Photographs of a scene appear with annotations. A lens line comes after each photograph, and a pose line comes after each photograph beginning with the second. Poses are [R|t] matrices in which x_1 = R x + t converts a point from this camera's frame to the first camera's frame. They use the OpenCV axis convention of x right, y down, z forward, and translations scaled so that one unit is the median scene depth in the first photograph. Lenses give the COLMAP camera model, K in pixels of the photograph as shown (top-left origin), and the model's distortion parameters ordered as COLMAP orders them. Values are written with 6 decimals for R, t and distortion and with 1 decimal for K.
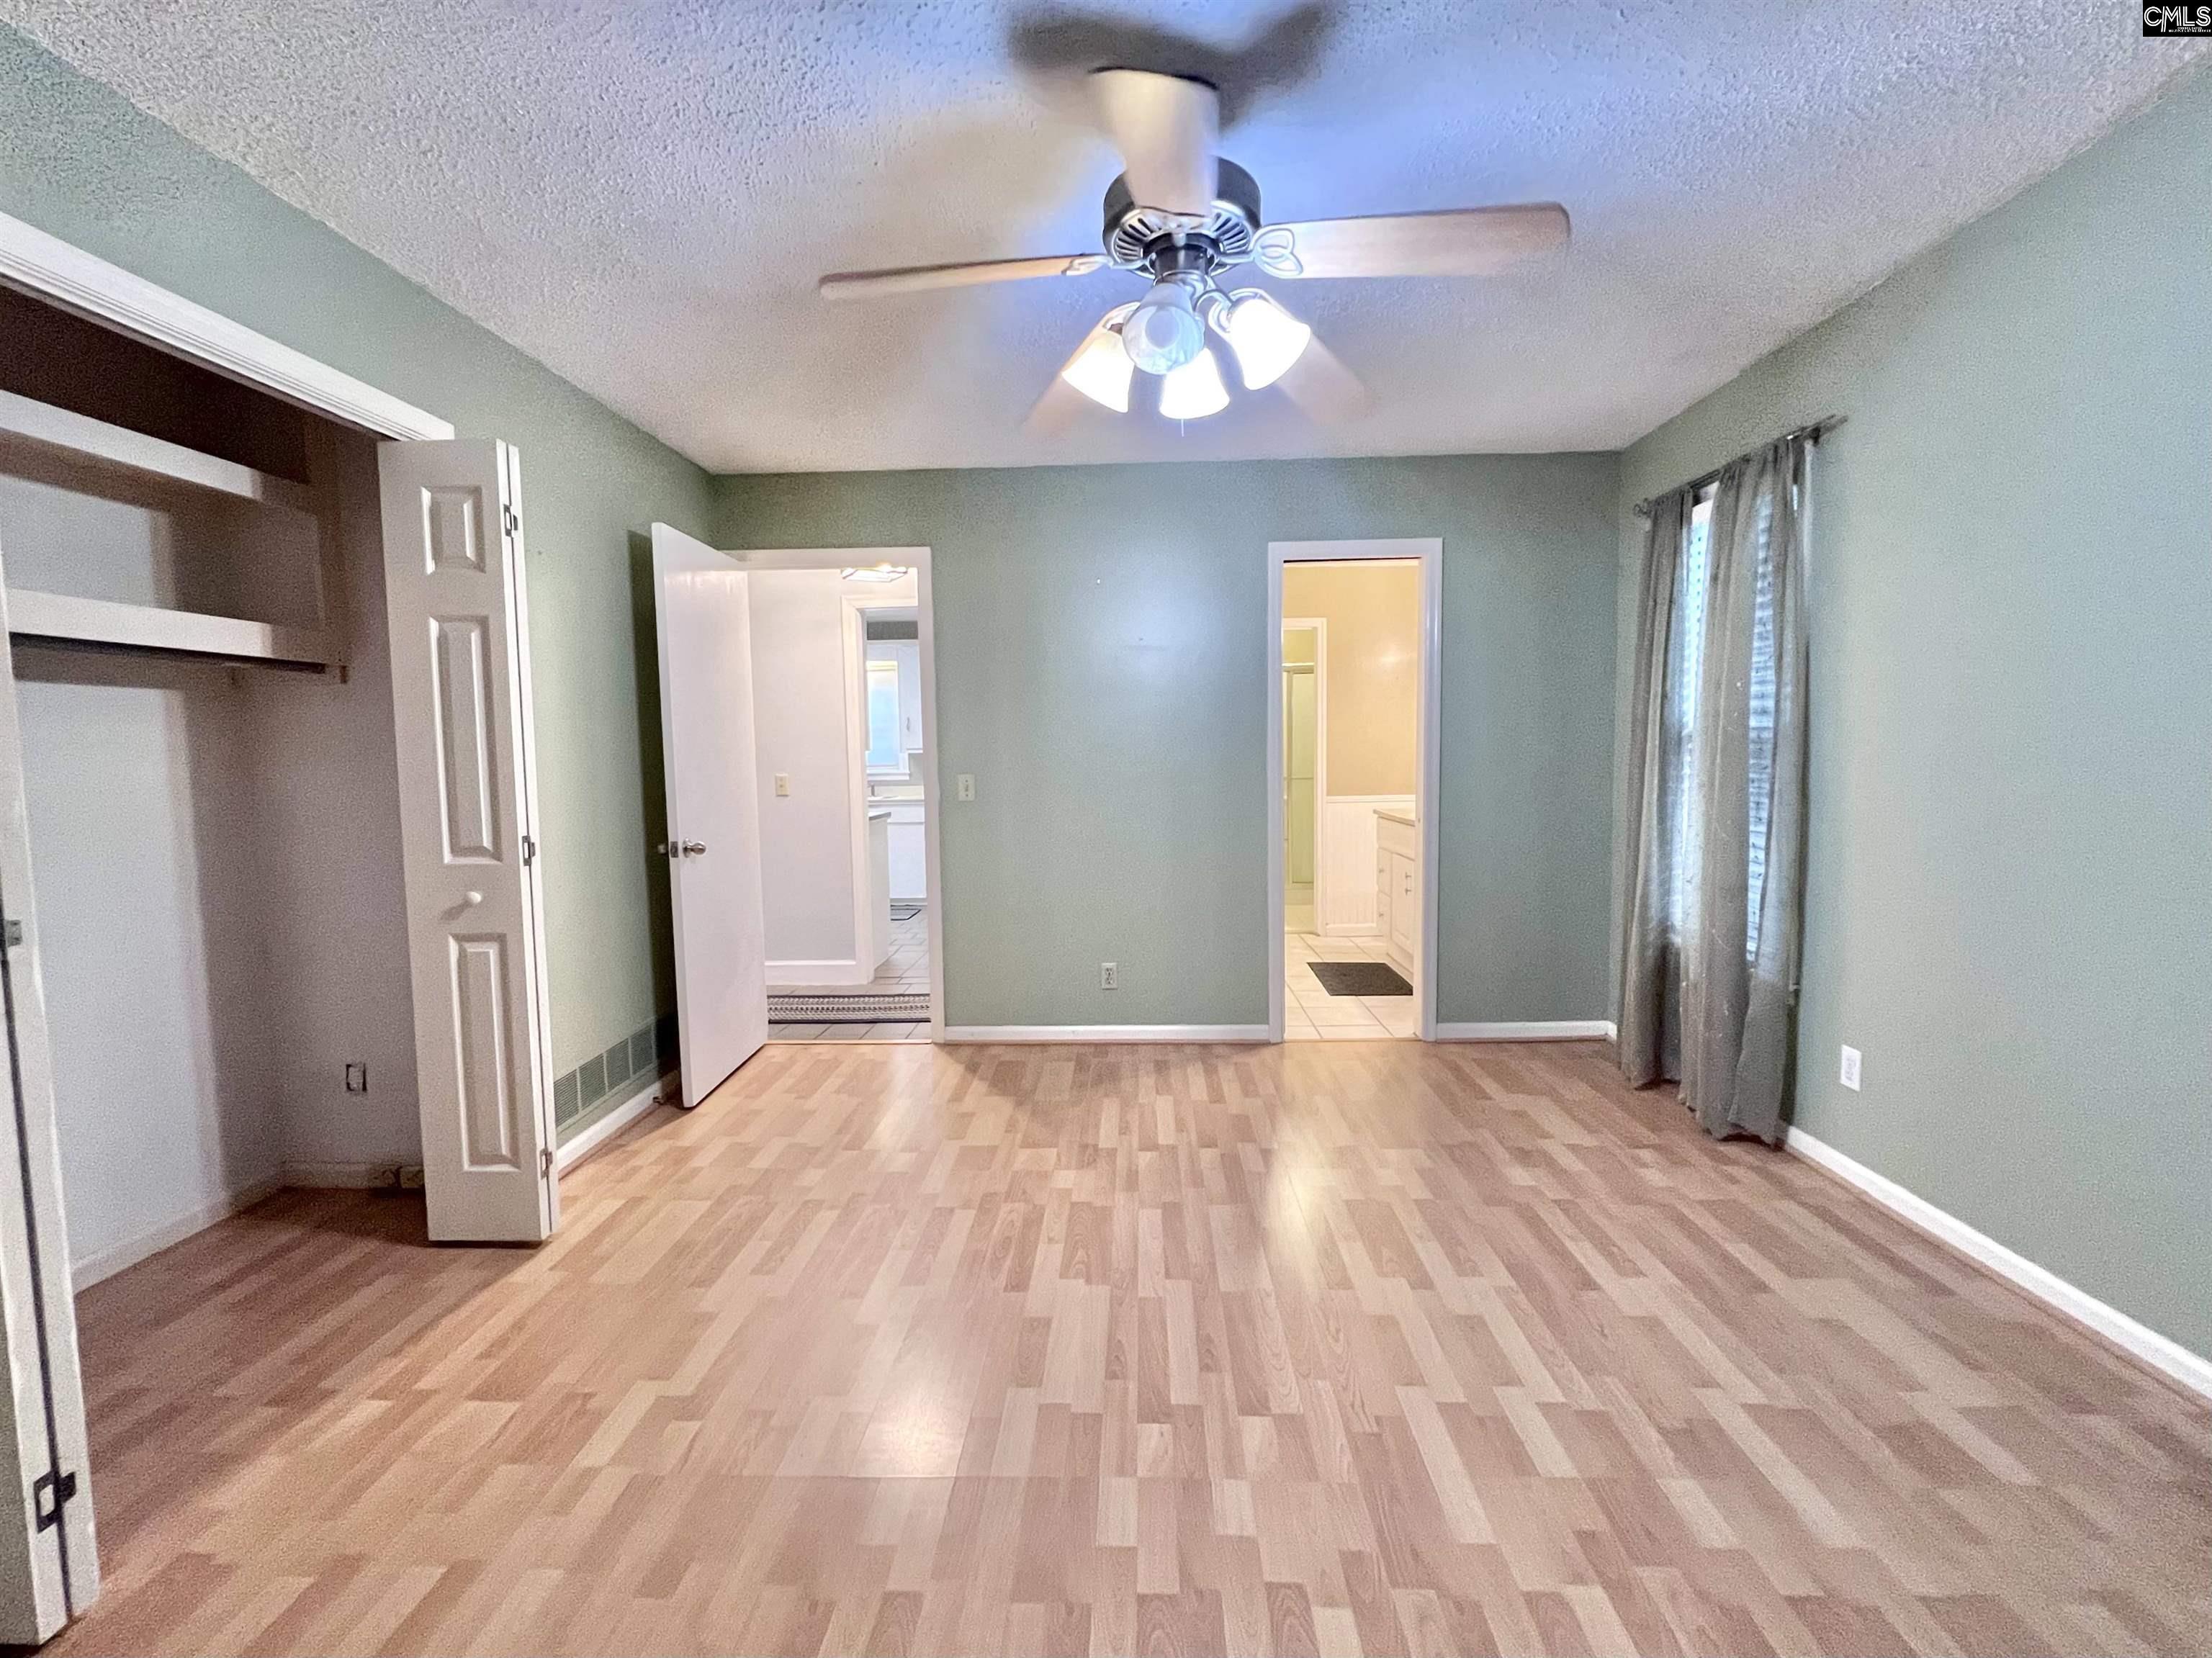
lens RADIAL K [[937.3, 0, 1107.0], [0, 937.3, 826.1], [0, 0, 1]] dist [-0.000272, 0.000527]
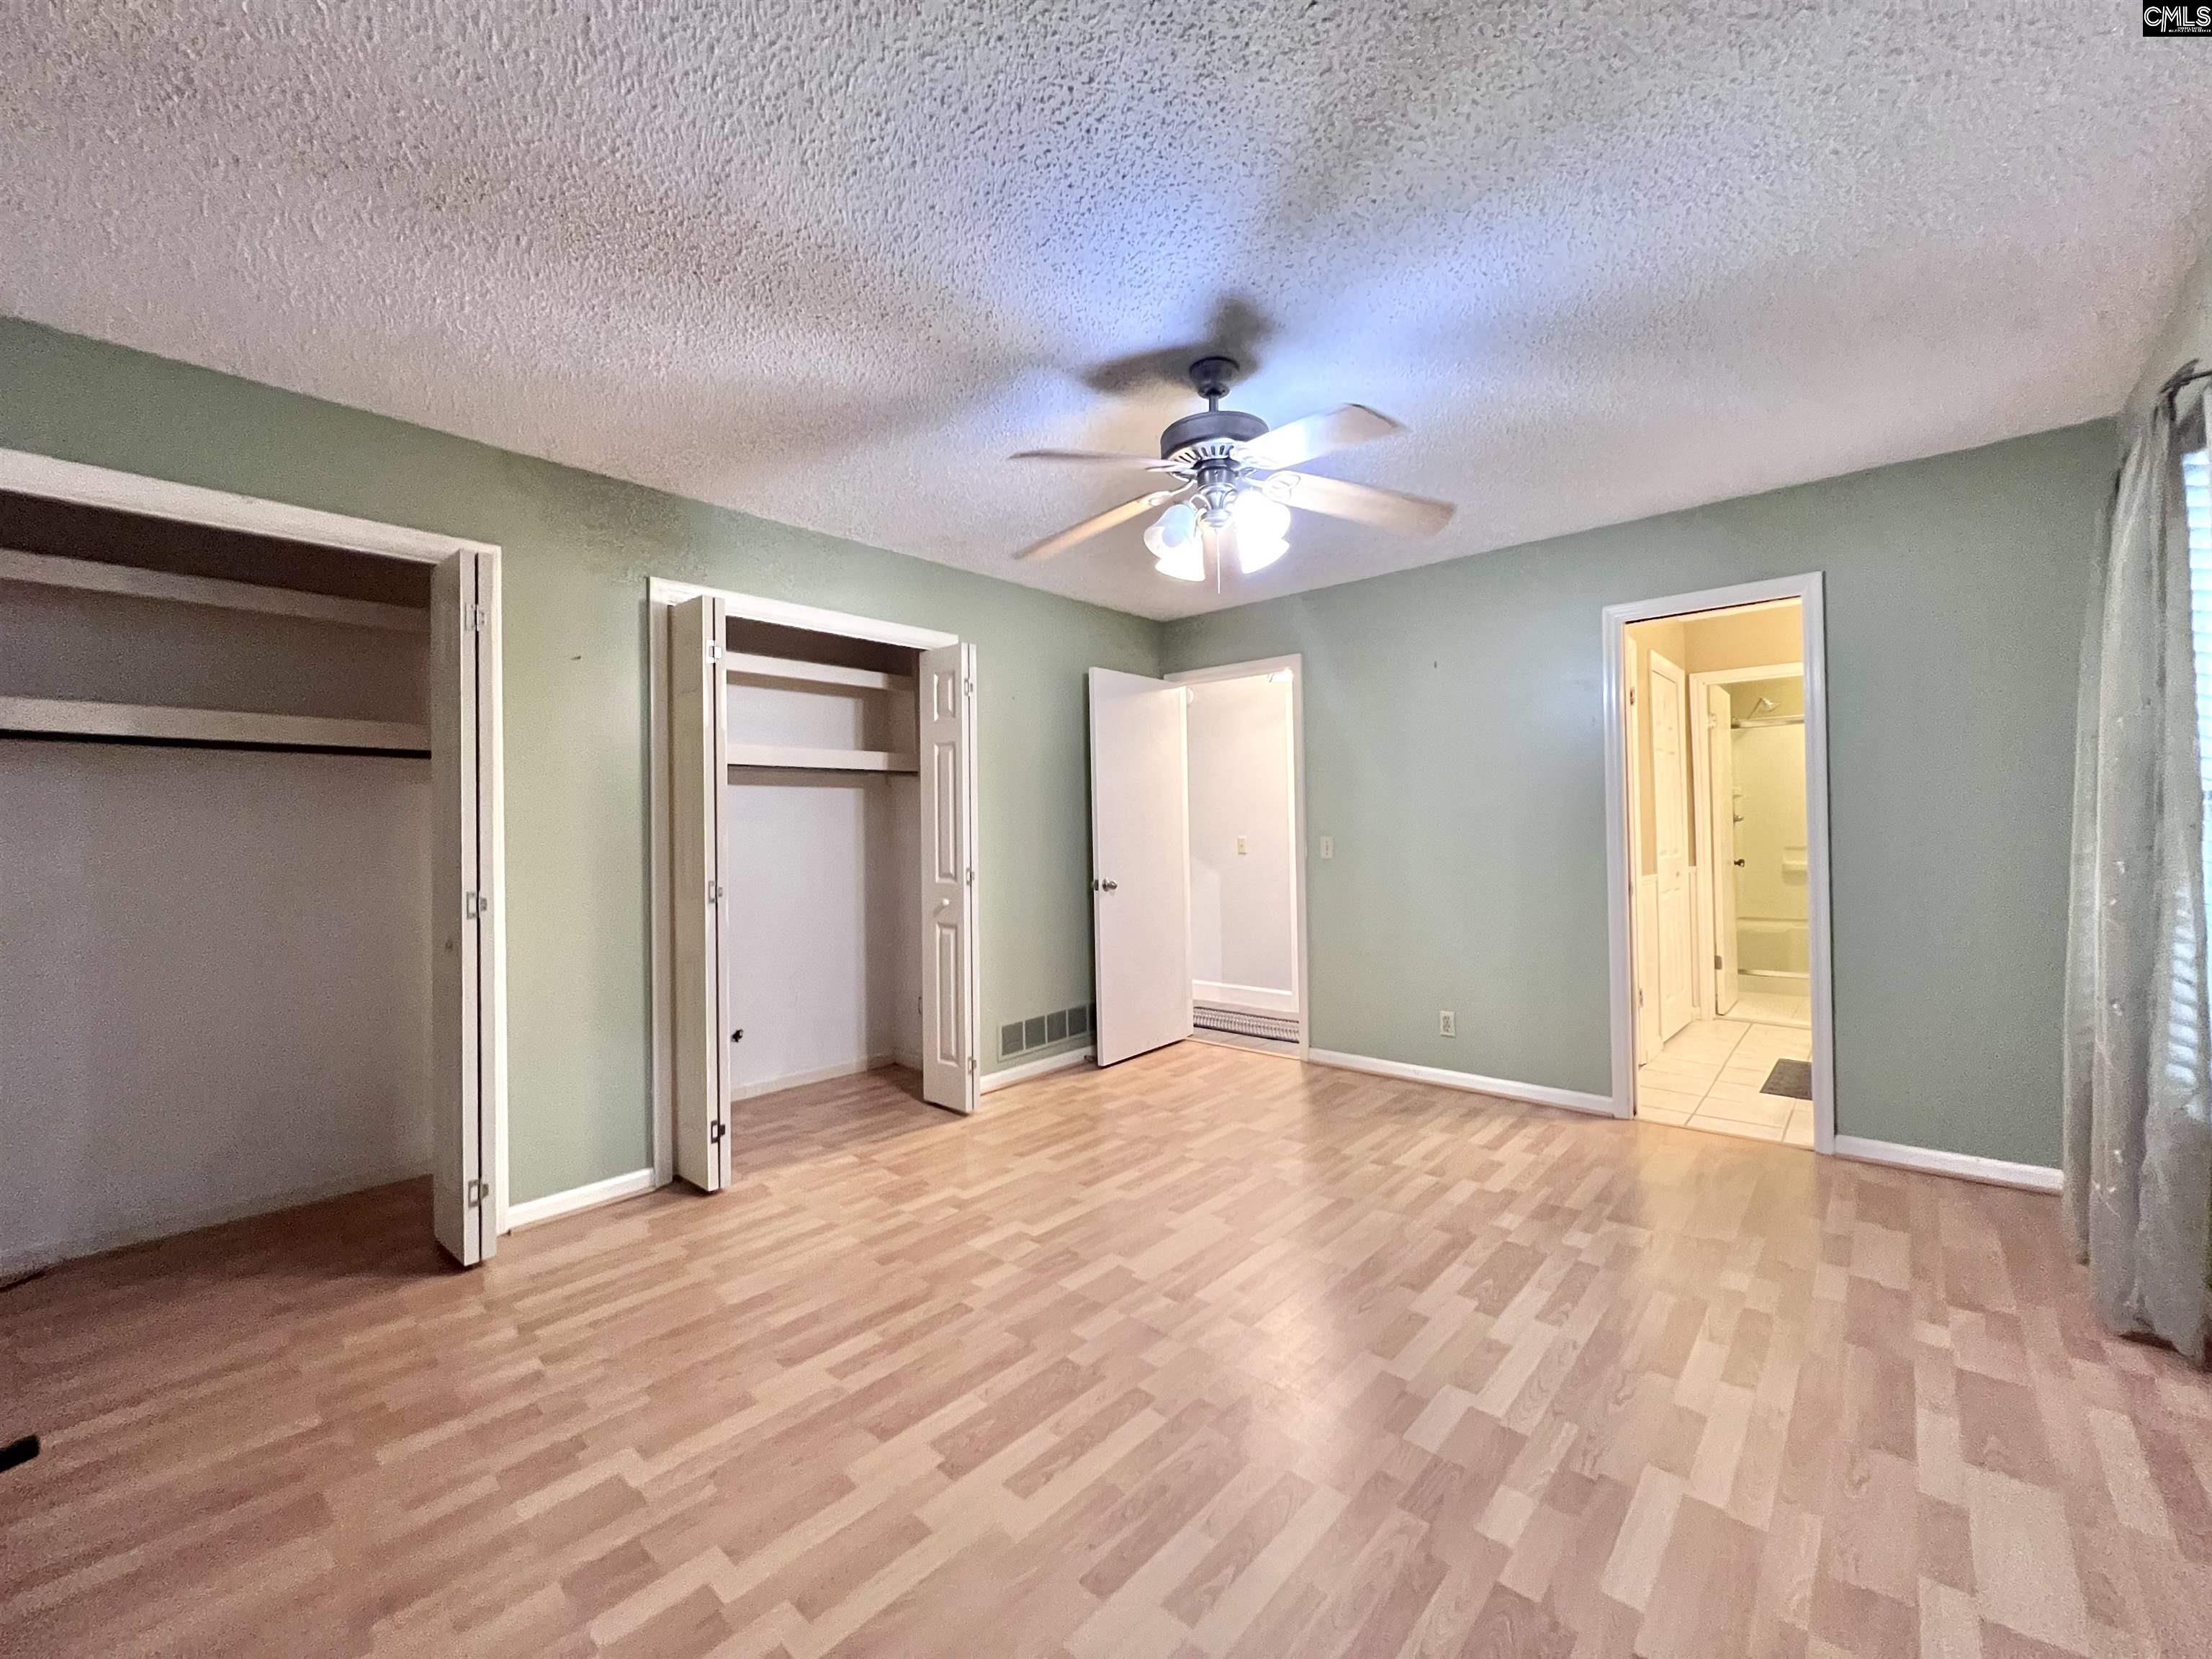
lens RADIAL K [[885.8, 0, 1106.0], [0, 885.8, 829.5], [0, 0, 1]] dist [-0.001588, -0.000058]
pose [[0.767394, 0.000182, -0.641176, 0.501721], [-0.044725, 0.997579, -0.053246, 0.012750], [0.639615, 0.069537, 0.765544, -0.065603]]
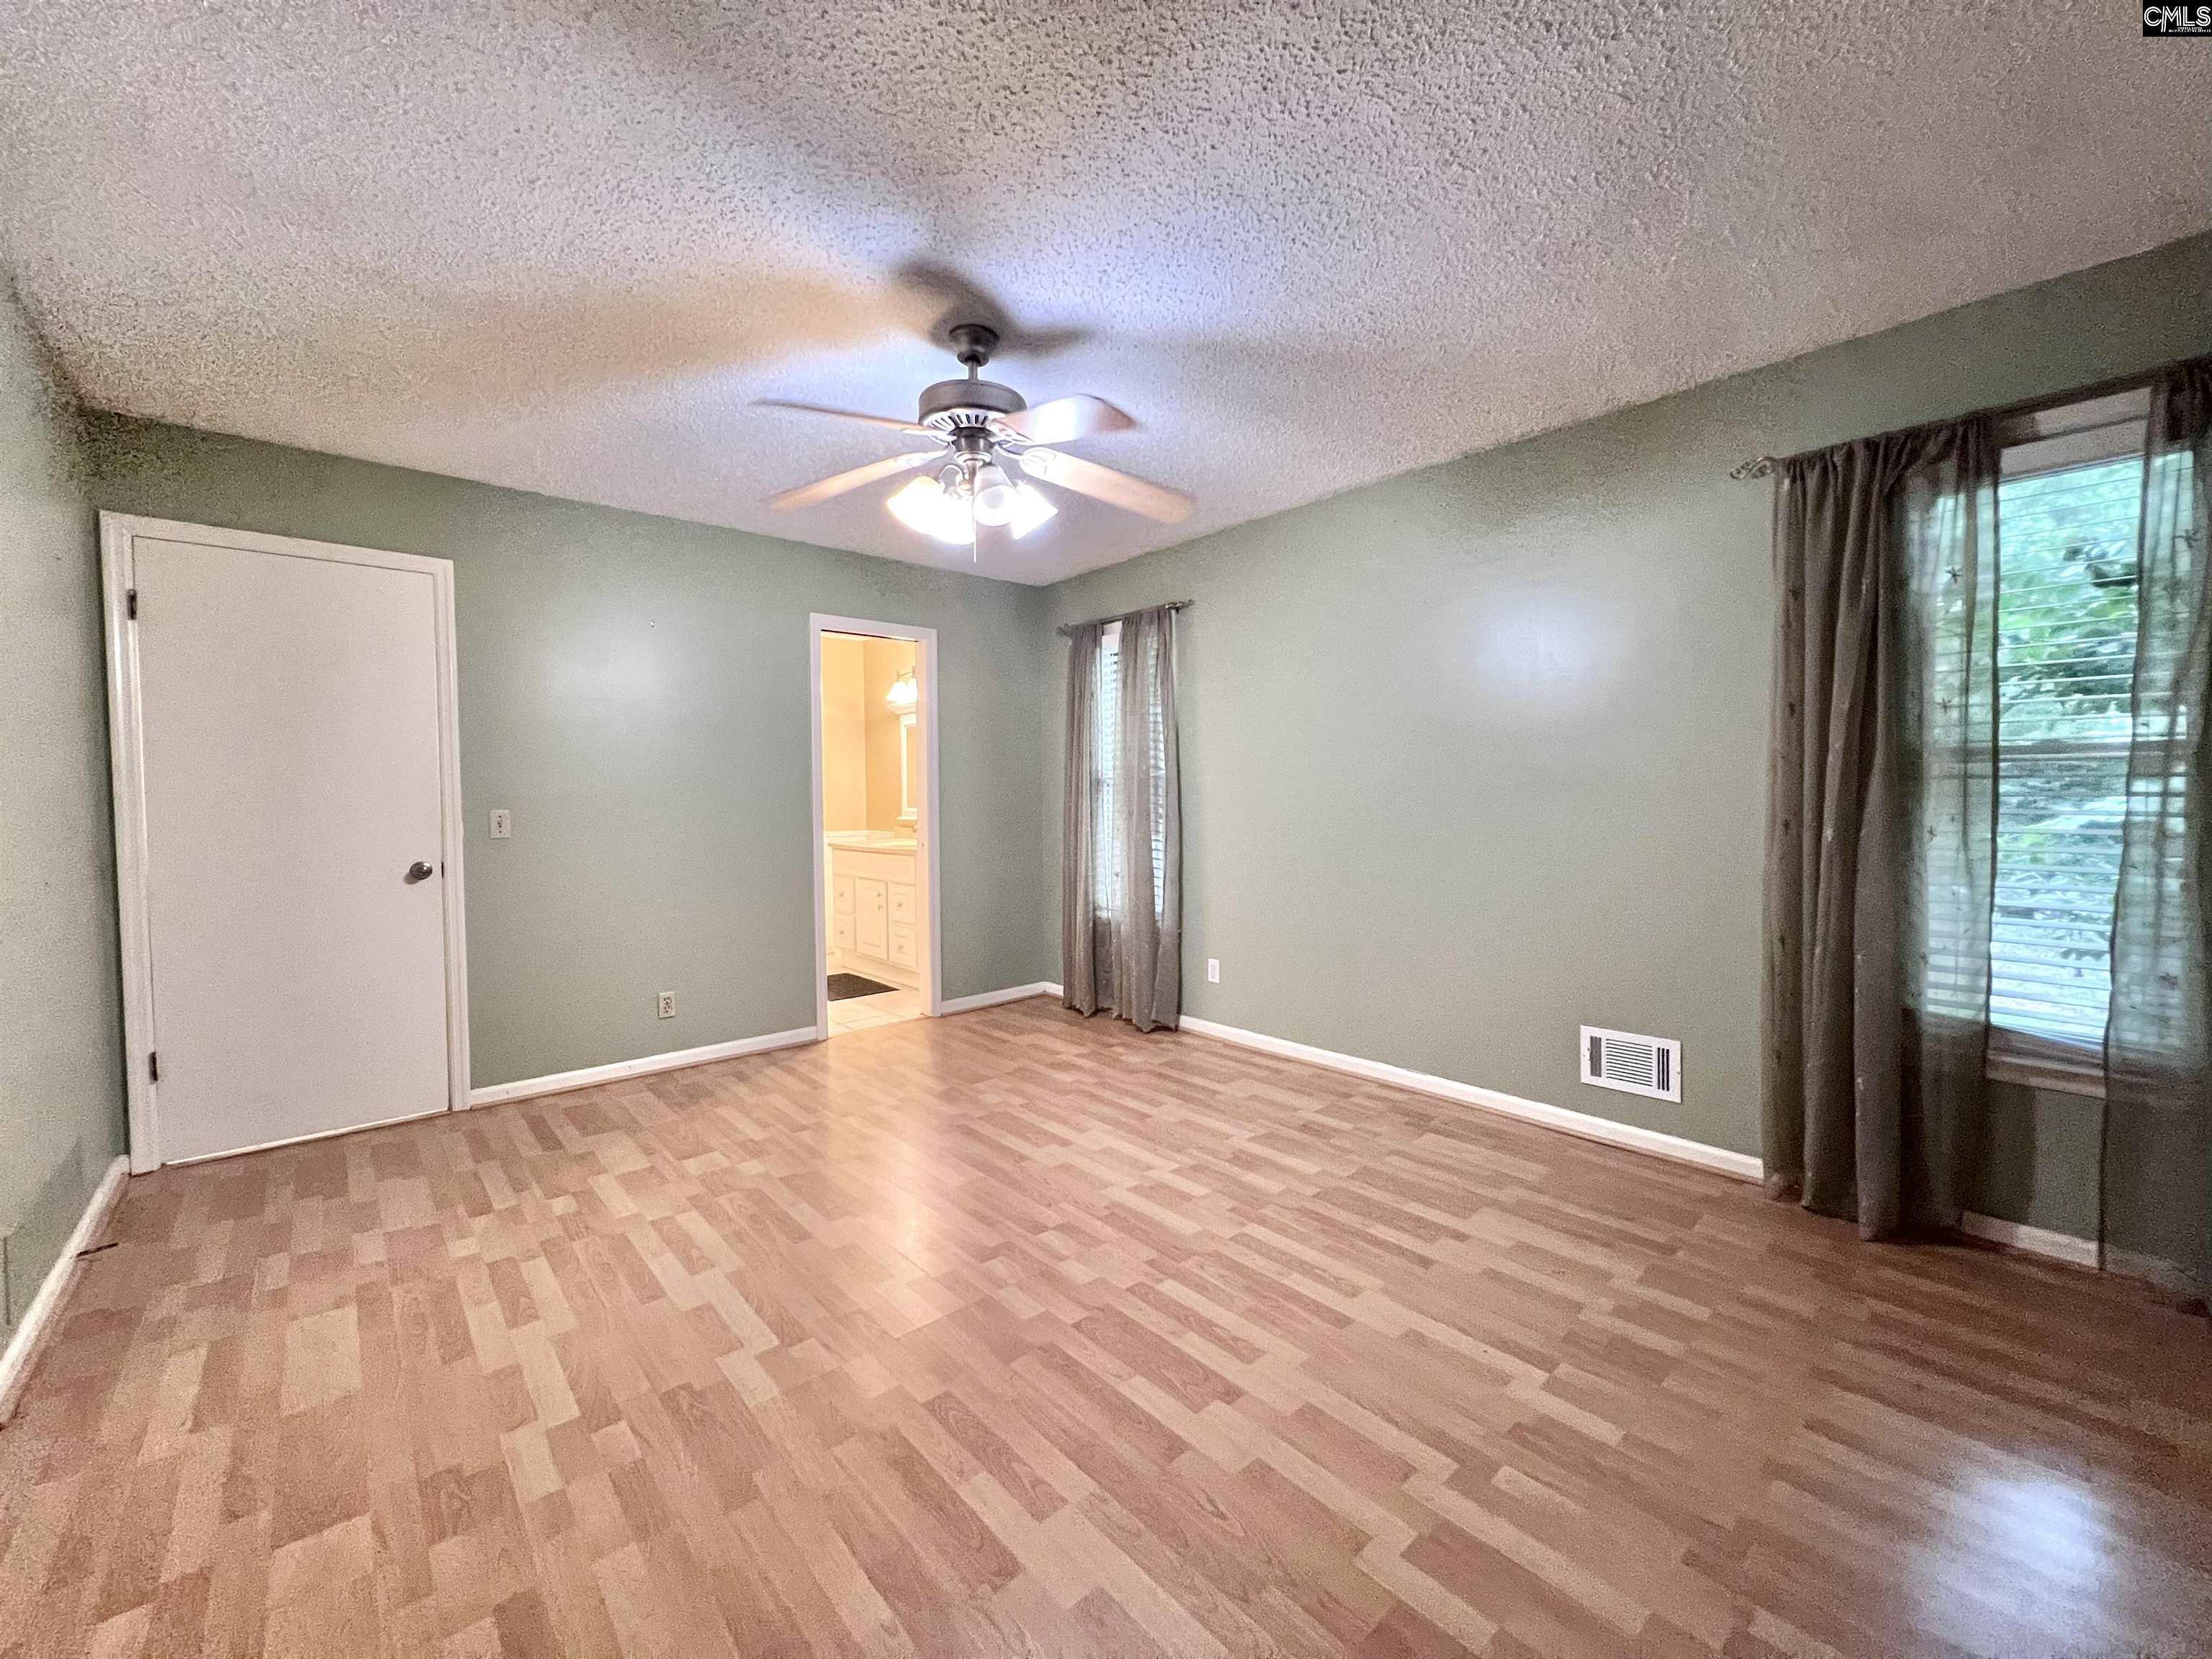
lens RADIAL K [[881.4, 0, 1101.7], [0, 881.4, 831.2], [0, 0, 1]] dist [0.001370, 0.000164]
pose [[0.725932, -0.018559, 0.687516, -0.443456], [0.051220, 0.998319, -0.027133, 0.029117], [-0.685856, 0.054912, 0.725663, -0.058527]]
